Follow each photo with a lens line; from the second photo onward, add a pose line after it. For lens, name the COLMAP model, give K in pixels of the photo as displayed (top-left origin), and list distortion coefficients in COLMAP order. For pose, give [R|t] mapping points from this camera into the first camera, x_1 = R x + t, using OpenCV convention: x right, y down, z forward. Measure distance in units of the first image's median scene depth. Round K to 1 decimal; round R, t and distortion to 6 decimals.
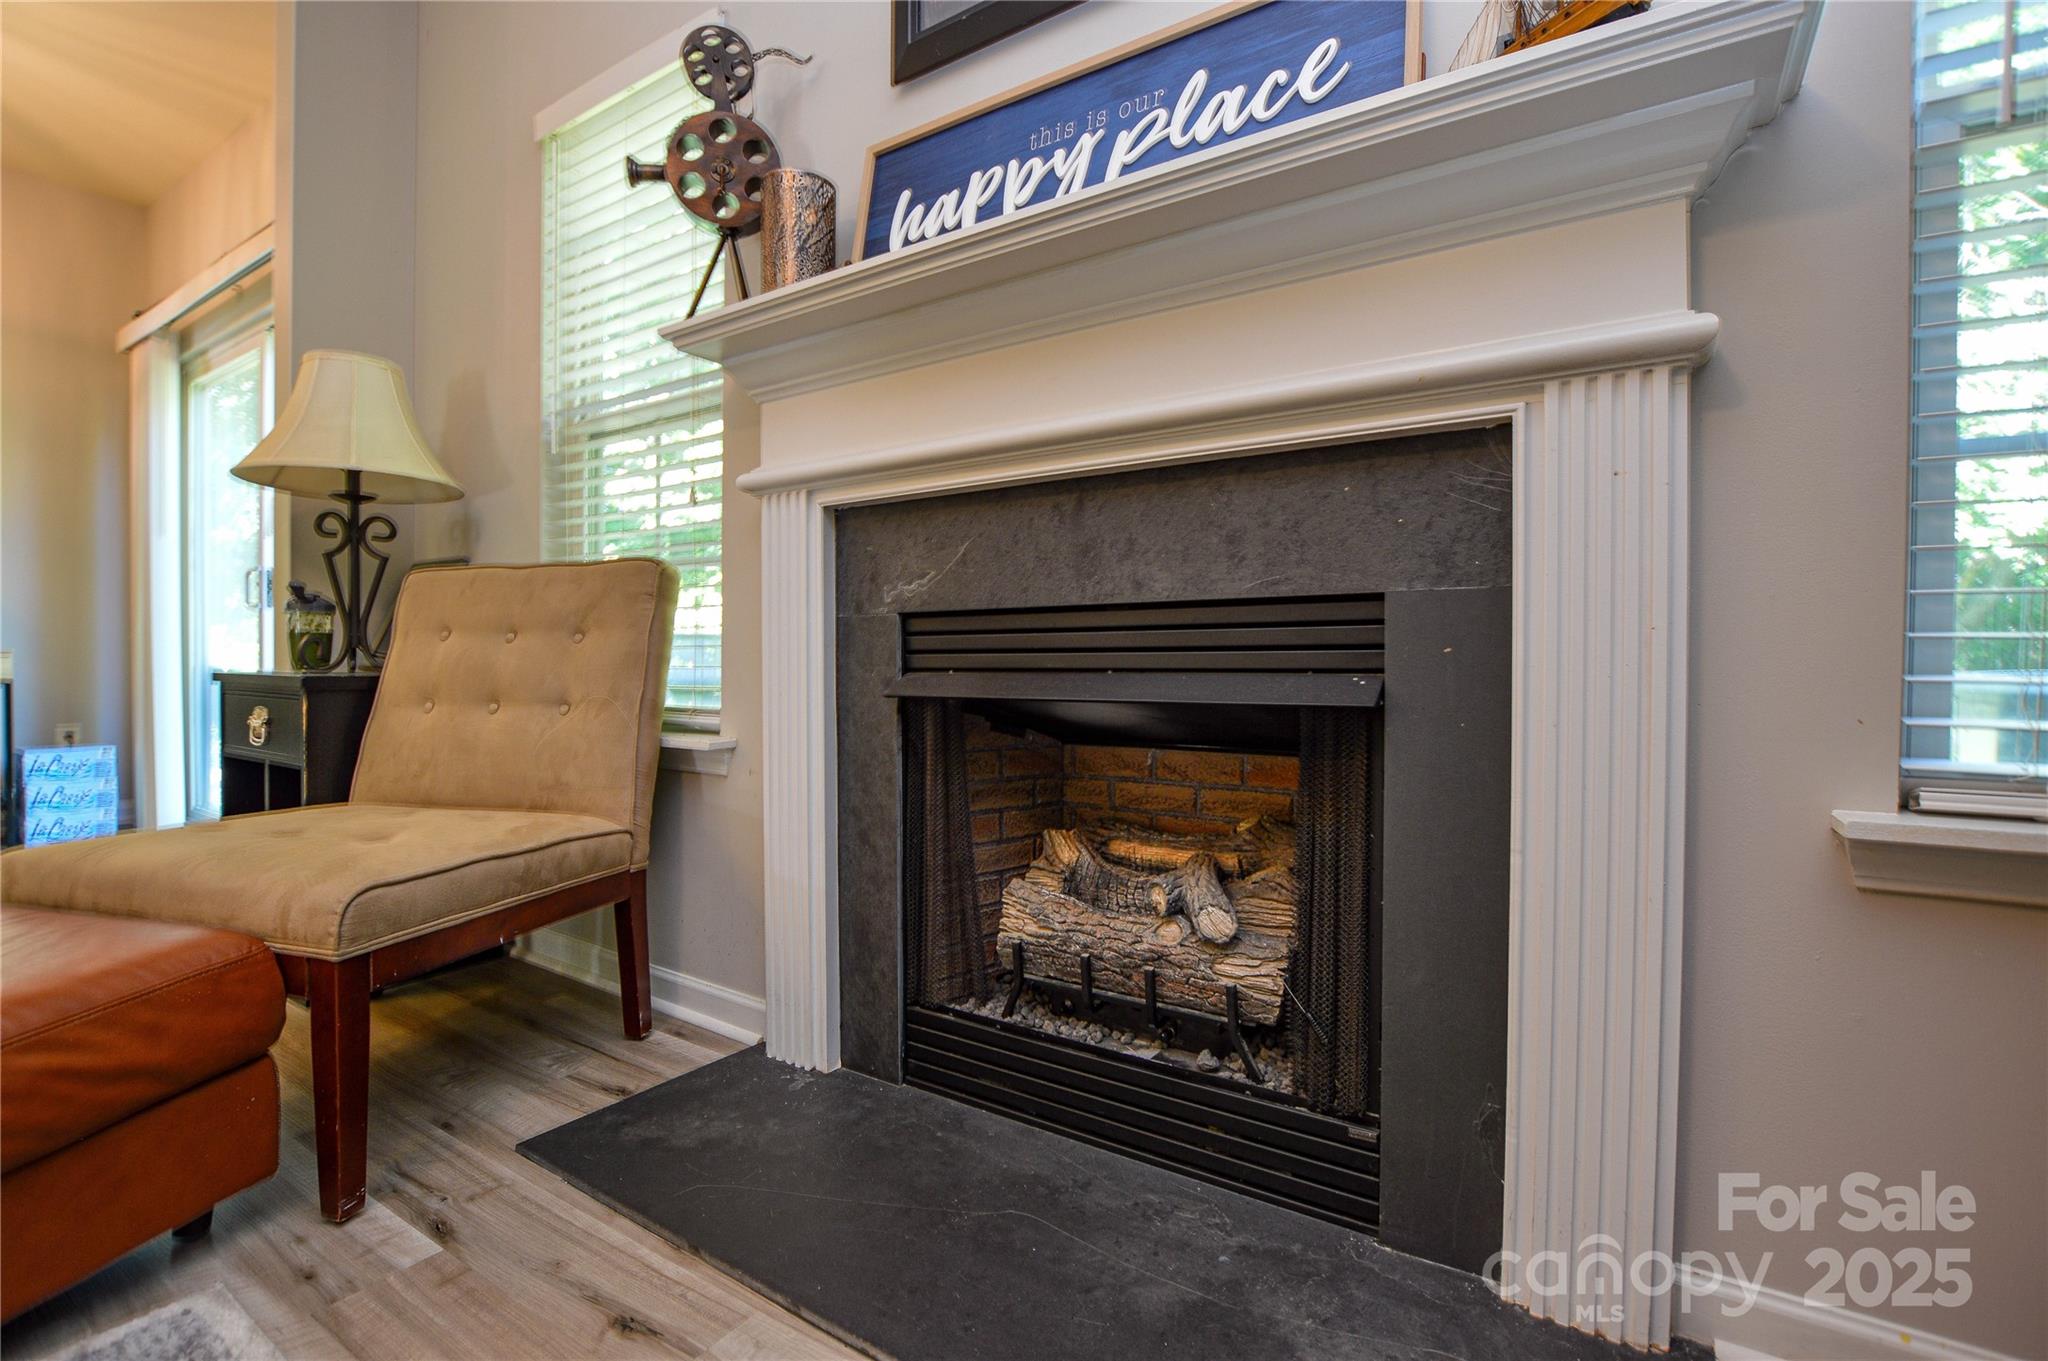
lens RADIAL K [[923.4, 0, 1025.6], [0, 923.4, 676.3], [0, 0, 1]] dist [-0.024948, 0.000552]
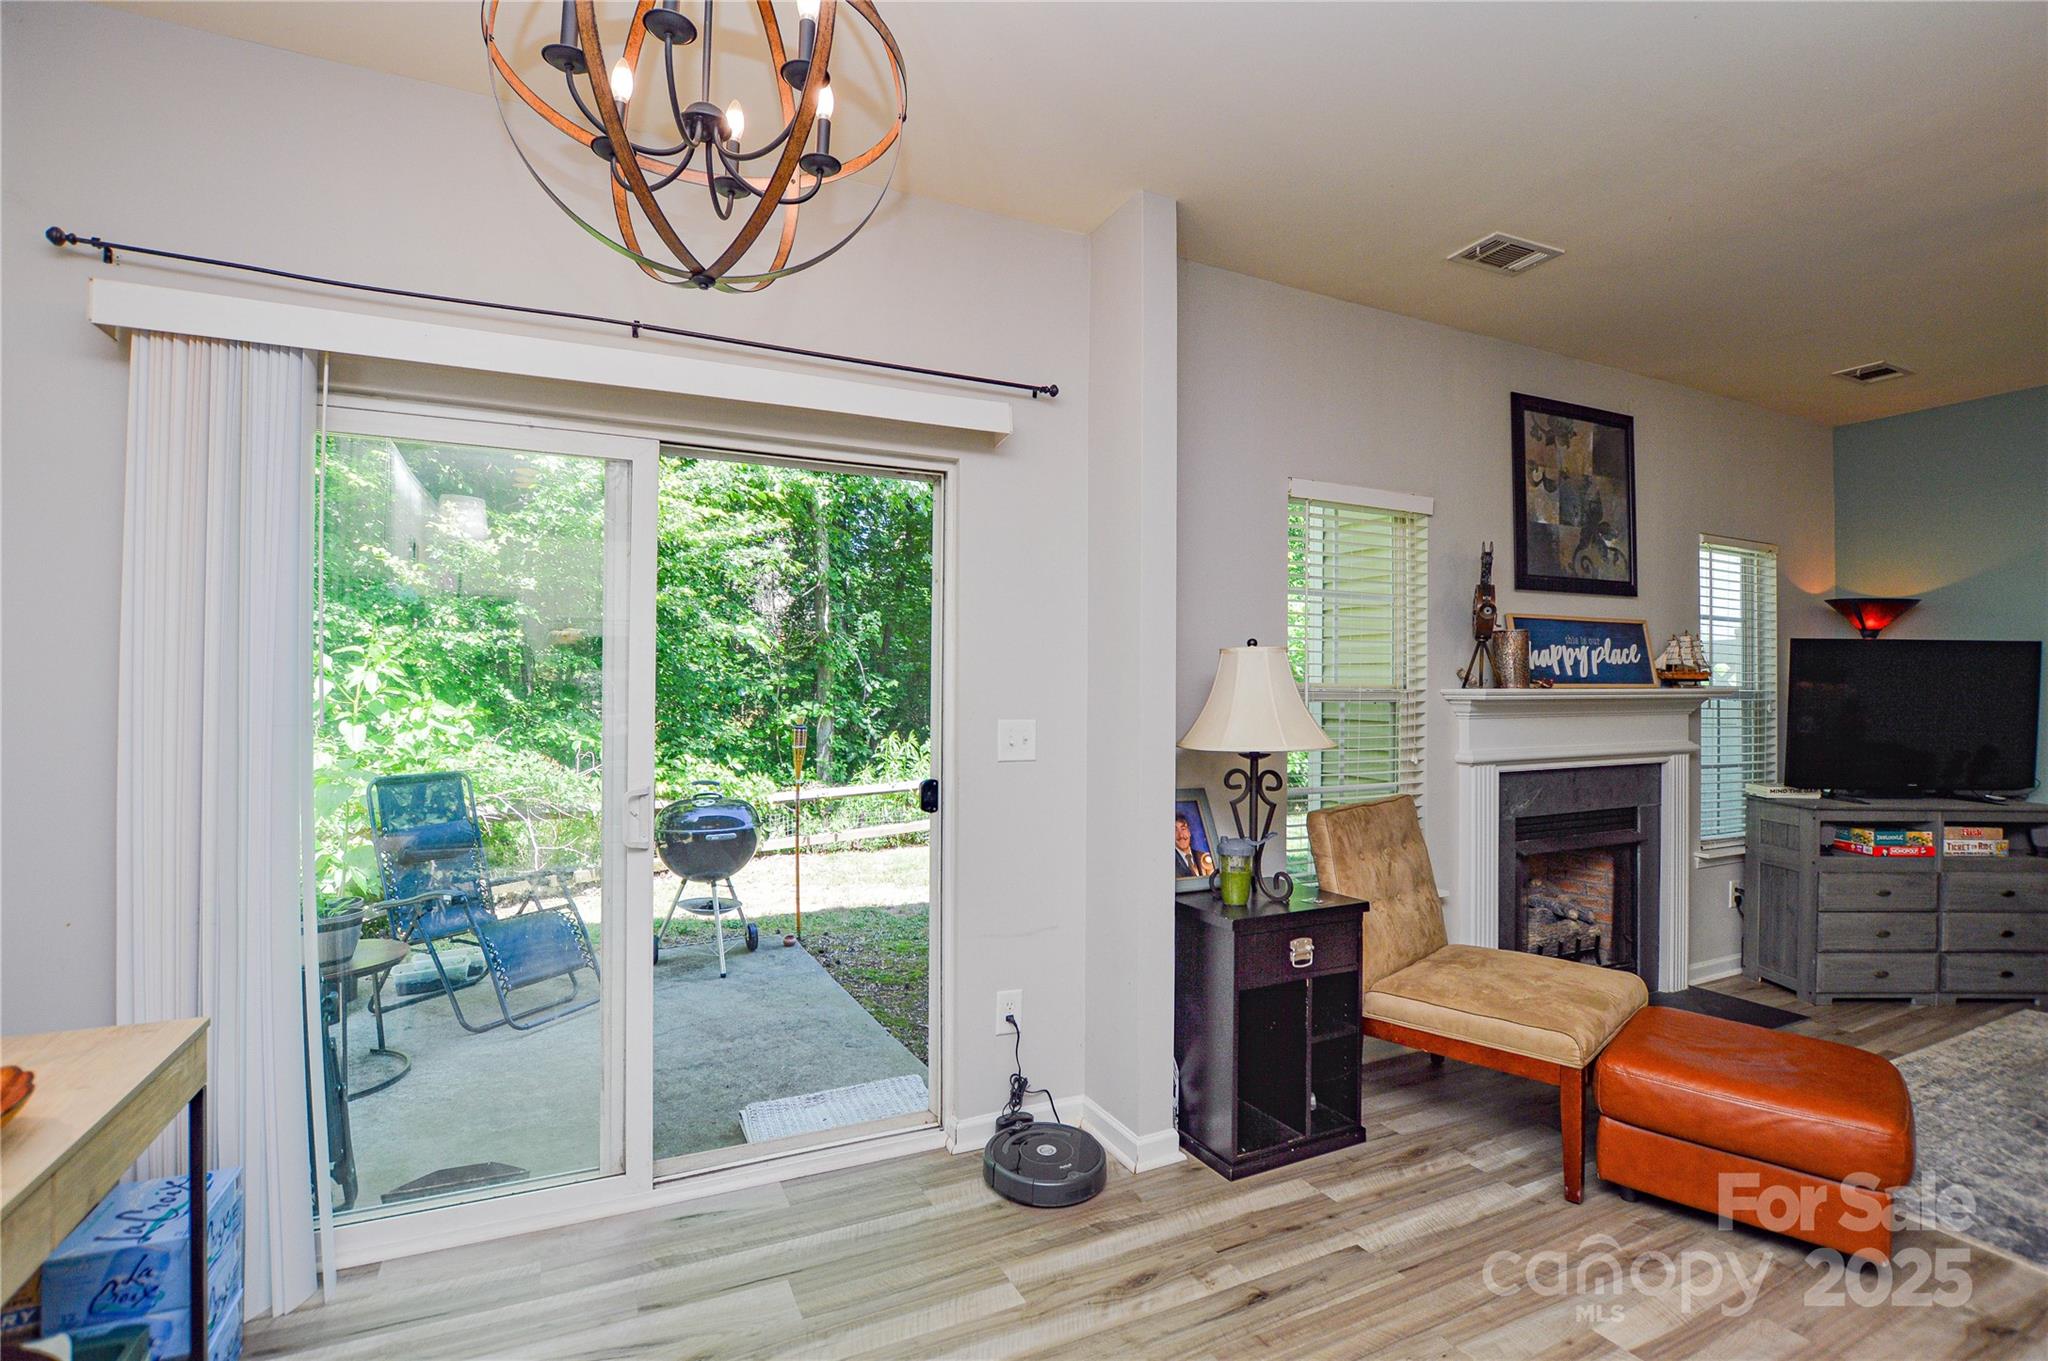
lens RADIAL K [[925.9, 0, 1013.4], [0, 925.9, 684.5], [0, 0, 1]] dist [-0.026536, 0.000561]
pose [[0.528187, 0.001986, 0.849125, -3.163843], [0.009339, 0.999923, -0.008148, -0.456484], [-0.849076, 0.012233, 0.528128, 0.976262]]
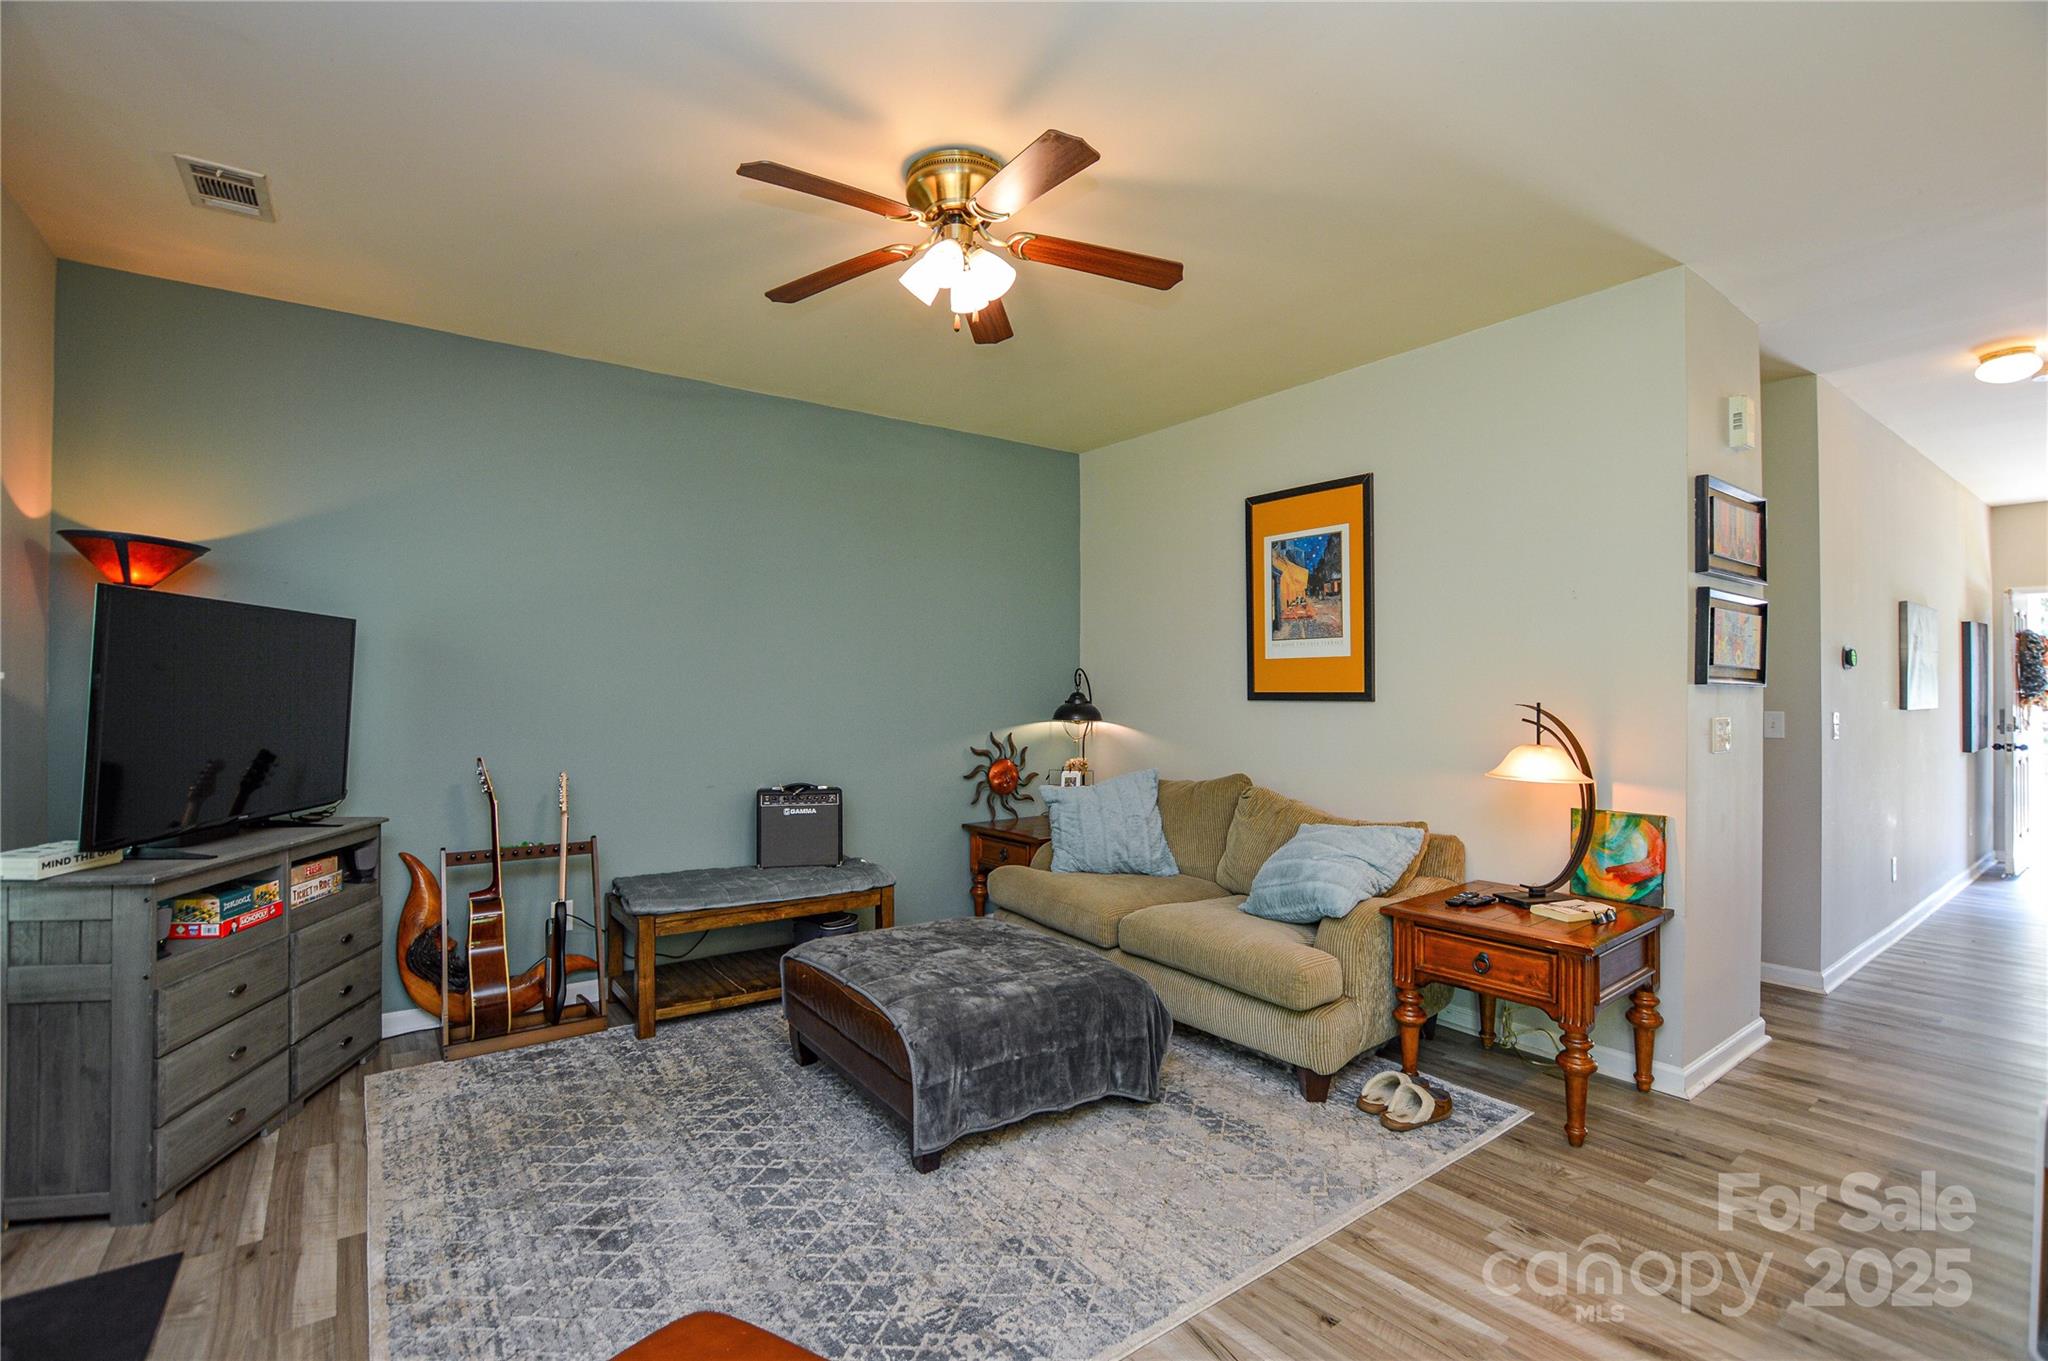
lens RADIAL K [[923.4, 0, 1025.6], [0, 923.4, 676.3], [0, 0, 1]] dist [-0.024948, 0.000552]
pose [[-0.934450, -0.003615, 0.356075, -1.505553], [-0.003167, 0.999993, 0.001840, -0.447488], [-0.356079, 0.000592, -0.934456, 1.302308]]
